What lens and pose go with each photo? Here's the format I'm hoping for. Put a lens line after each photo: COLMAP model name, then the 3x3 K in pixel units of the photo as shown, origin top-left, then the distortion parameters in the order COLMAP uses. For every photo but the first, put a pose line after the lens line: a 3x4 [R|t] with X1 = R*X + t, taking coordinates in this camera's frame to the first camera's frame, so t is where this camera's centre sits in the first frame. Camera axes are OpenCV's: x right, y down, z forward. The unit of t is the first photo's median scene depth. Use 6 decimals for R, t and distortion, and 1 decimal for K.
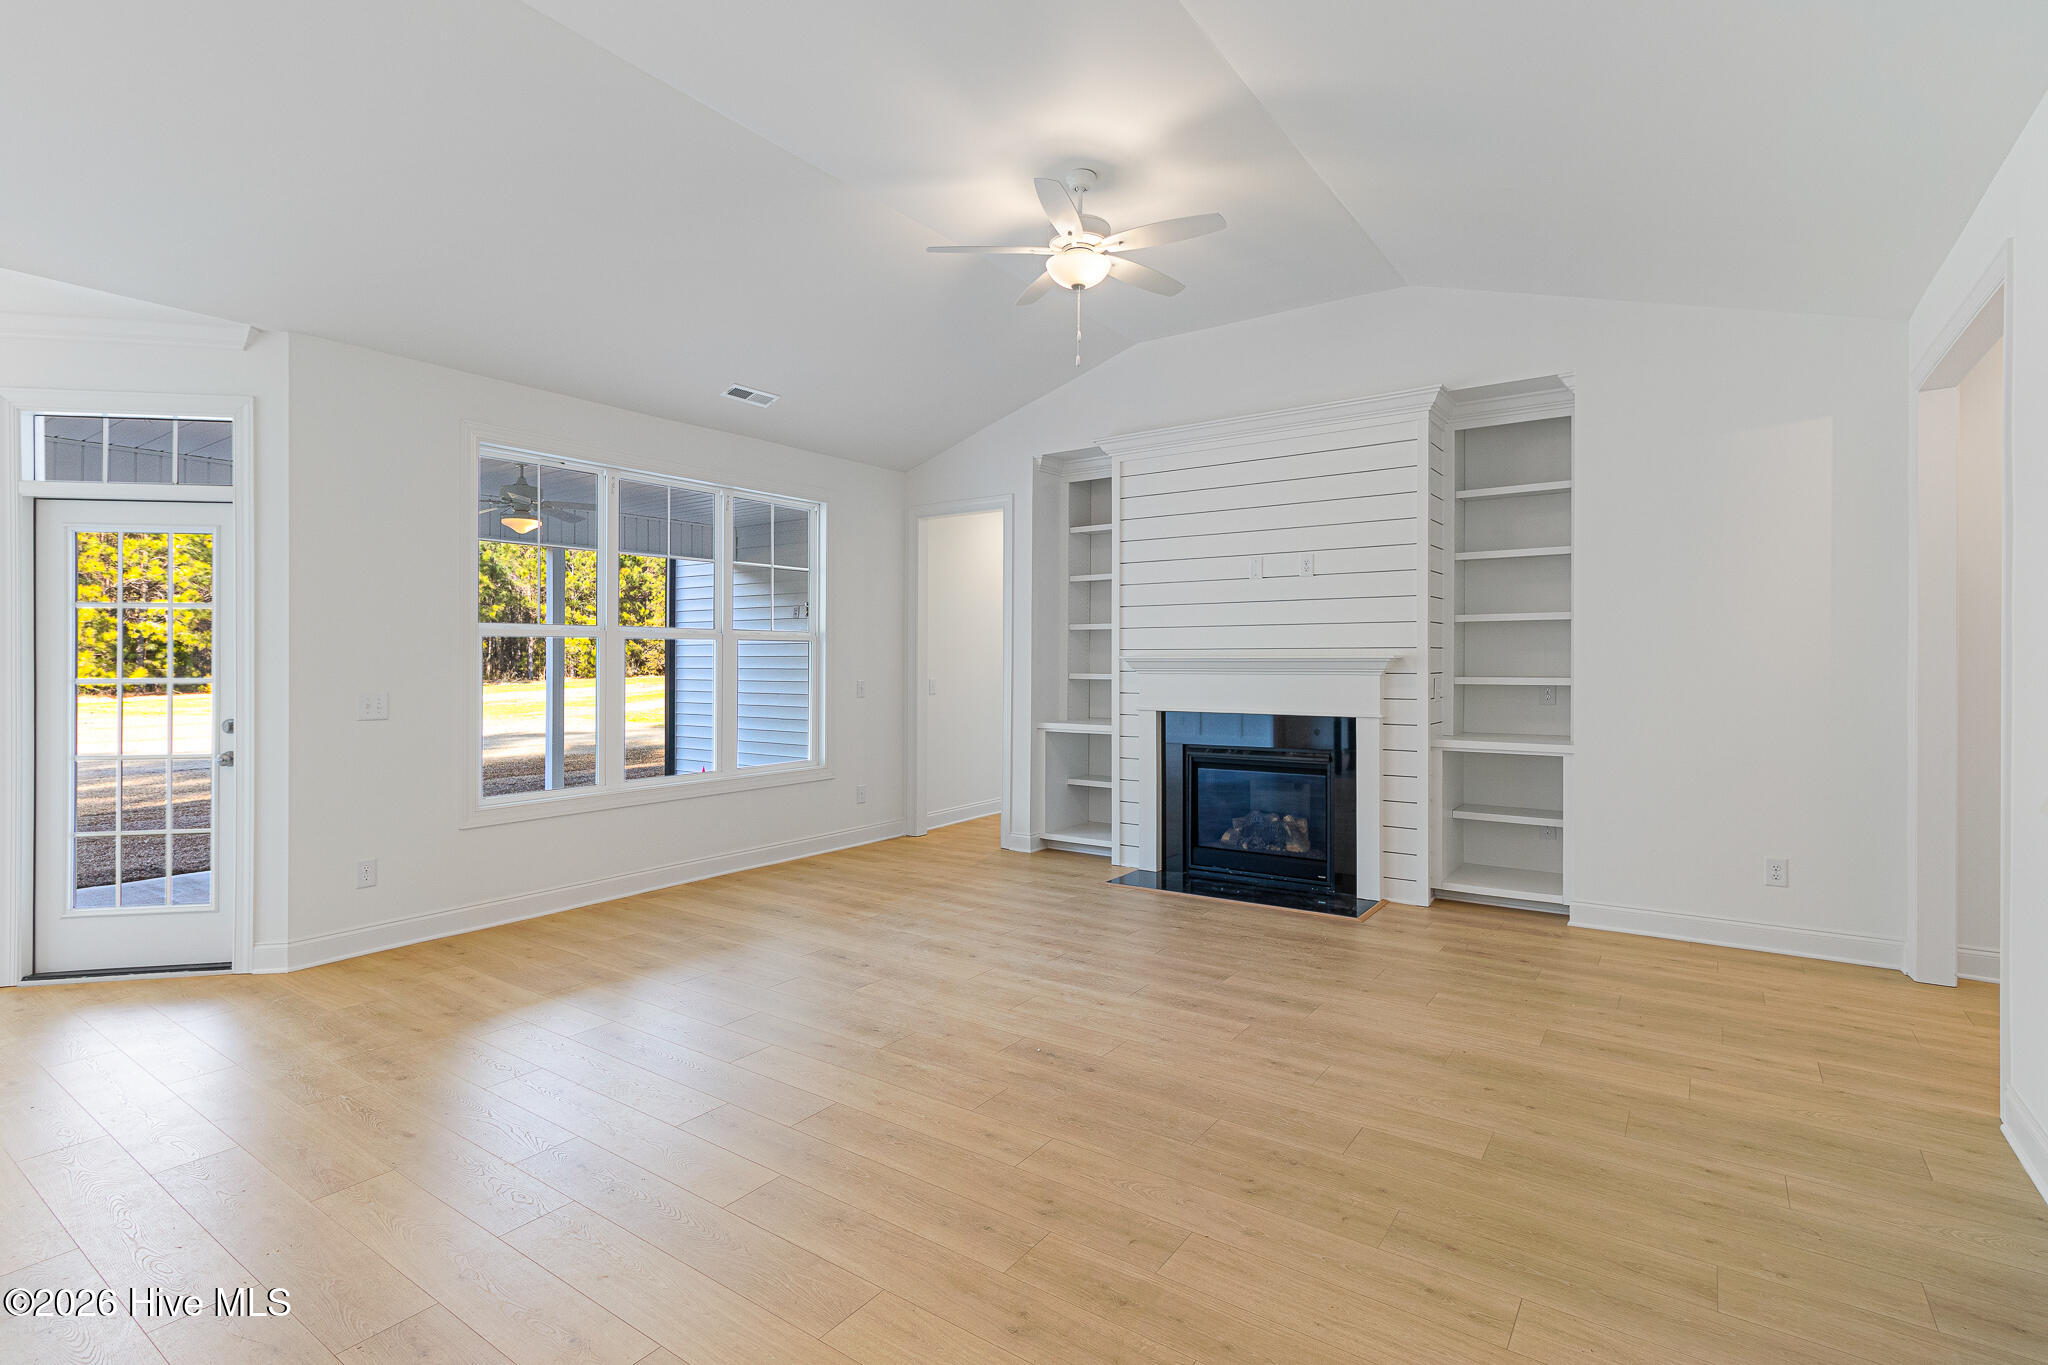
lens RADIAL K [[967.0, 0, 1007.6], [0, 967.0, 655.8], [0, 0, 1]] dist [0.013108, -0.000317]
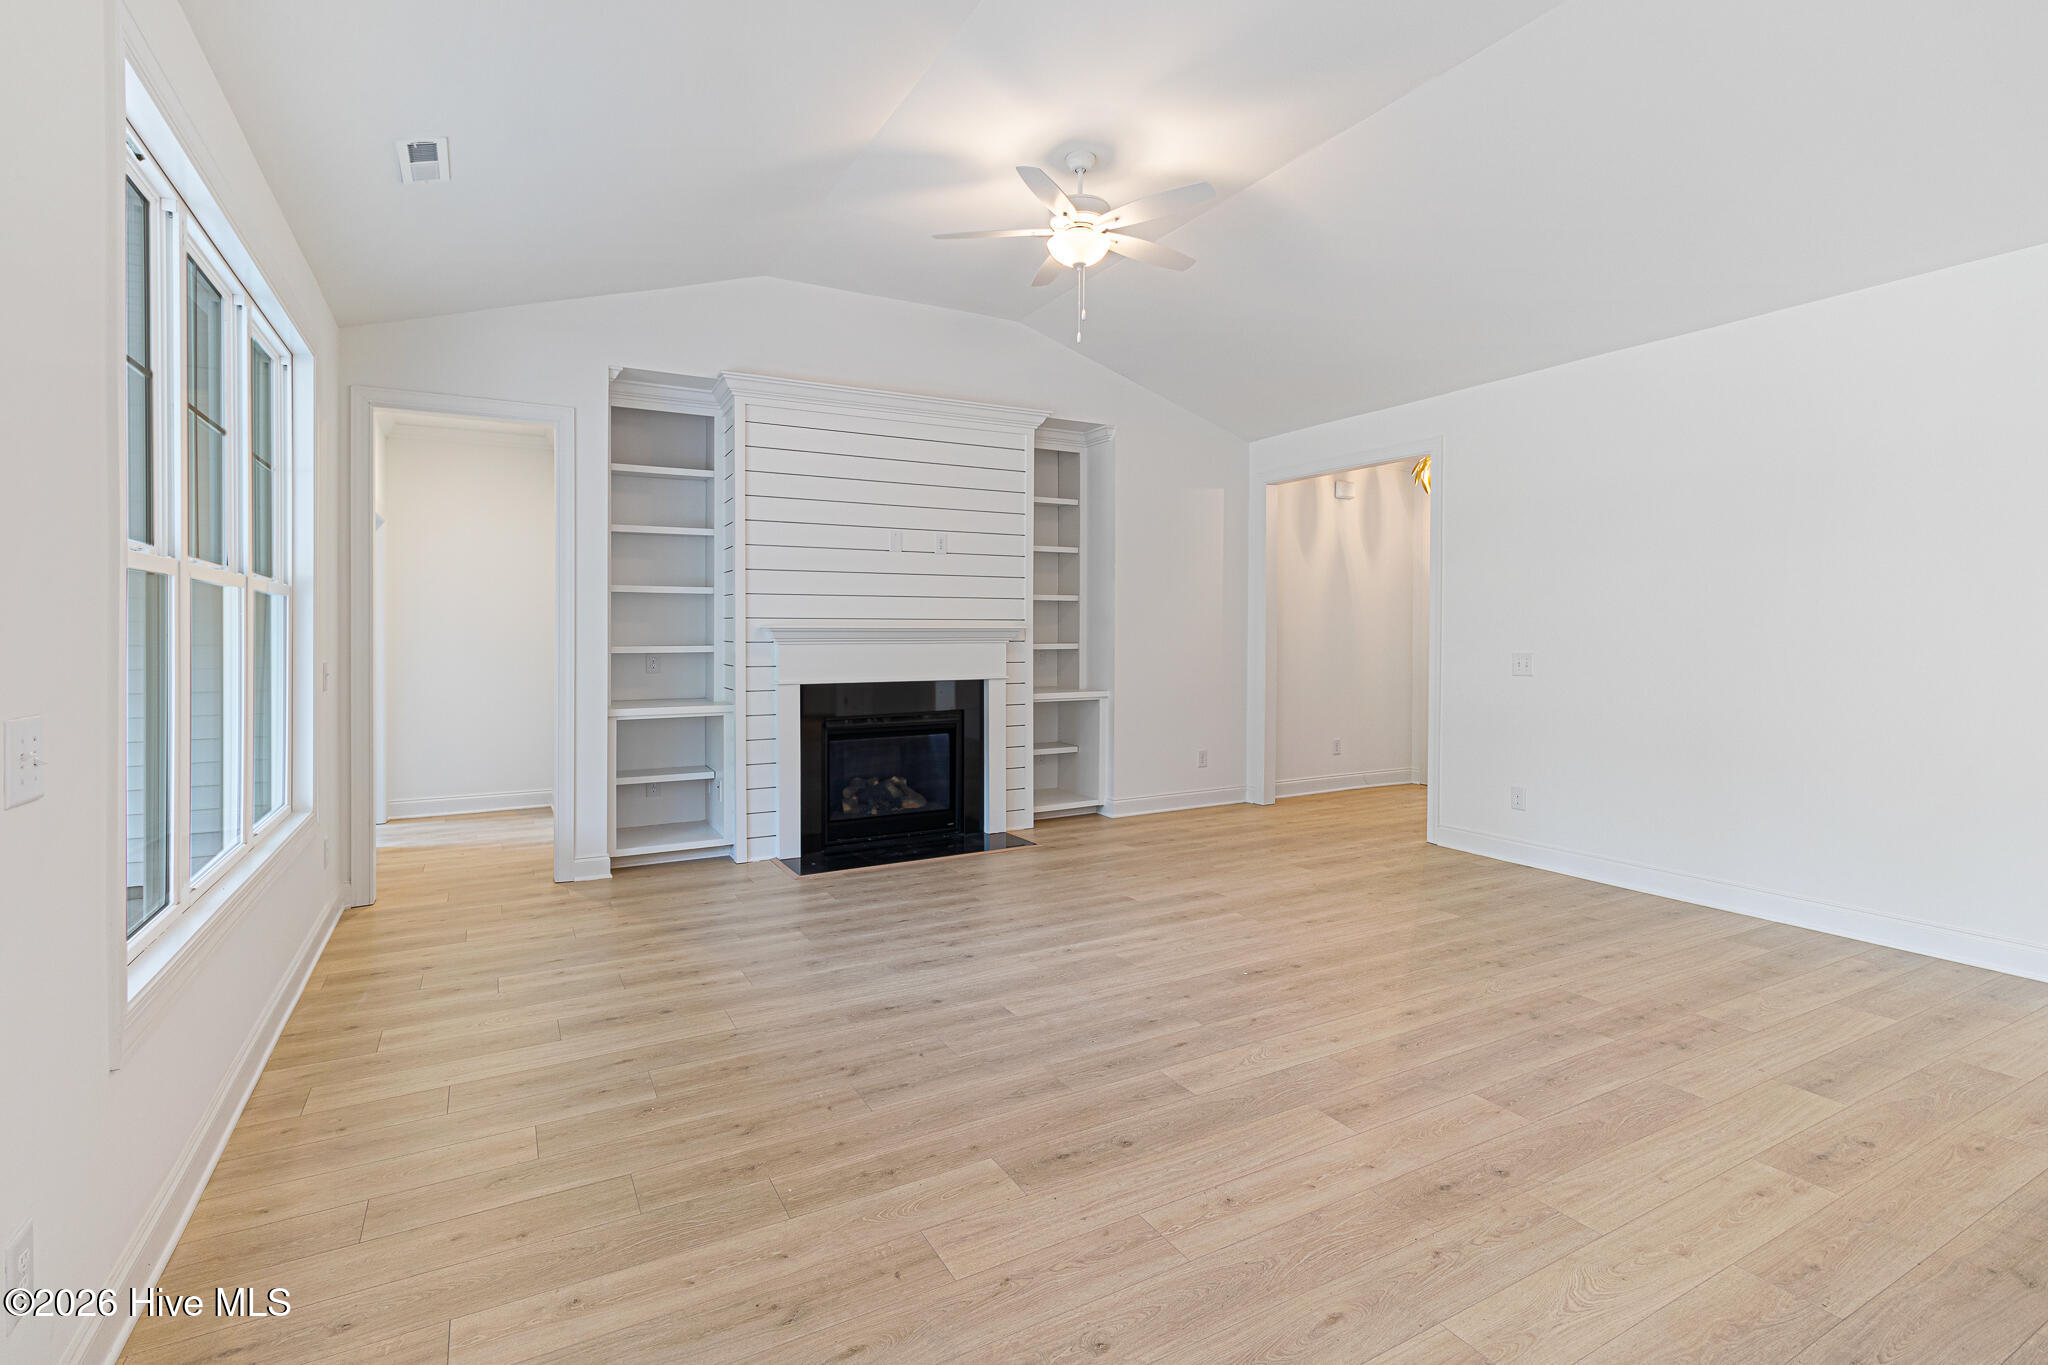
lens RADIAL K [[969.0, 0, 1033.5], [0, 969.0, 643.7], [0, 0, 1]] dist [0.017050, 0.000148]
pose [[0.422657, -0.010643, 0.906227, -0.696531], [-0.006877, 0.999865, 0.014951, 0.002696], [-0.906263, -0.012552, 0.422527, 0.473107]]
